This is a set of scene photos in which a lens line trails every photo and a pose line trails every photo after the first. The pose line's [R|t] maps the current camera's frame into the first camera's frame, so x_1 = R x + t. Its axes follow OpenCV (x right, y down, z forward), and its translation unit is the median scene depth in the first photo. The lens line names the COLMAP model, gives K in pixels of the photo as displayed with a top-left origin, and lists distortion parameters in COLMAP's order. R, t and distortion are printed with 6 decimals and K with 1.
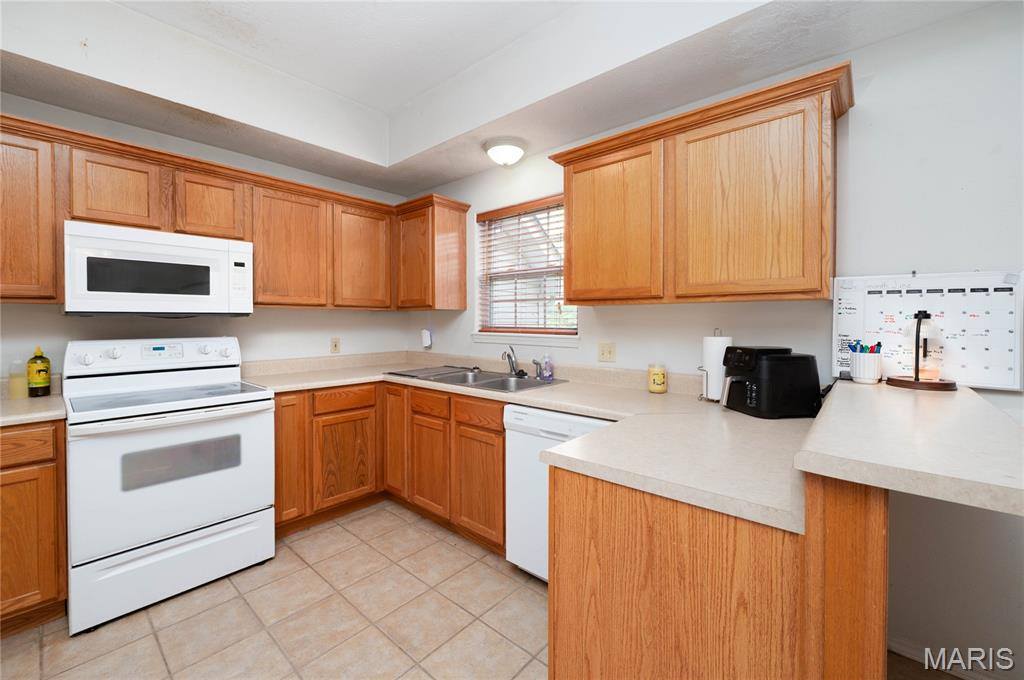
lens RADIAL K [[416.1, 0, 512.8], [0, 416.1, 323.2], [0, 0, 1]] dist [-0.002298, -0.000467]
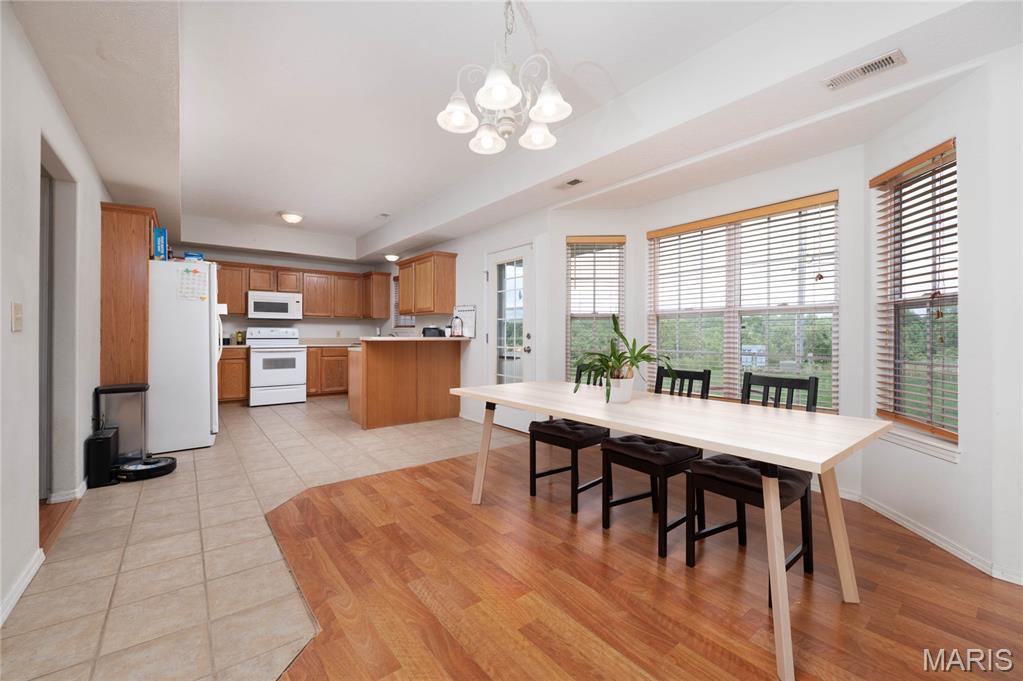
lens RADIAL K [[417.0, 0, 507.4], [0, 417.0, 337.9], [0, 0, 1]] dist [-0.000731, -0.000094]
pose [[0.981020, 0.007353, -0.193766, 1.287066], [-0.007329, 0.999973, 0.000841, 0.090857], [0.193767, 0.000596, 0.981047, -1.498581]]
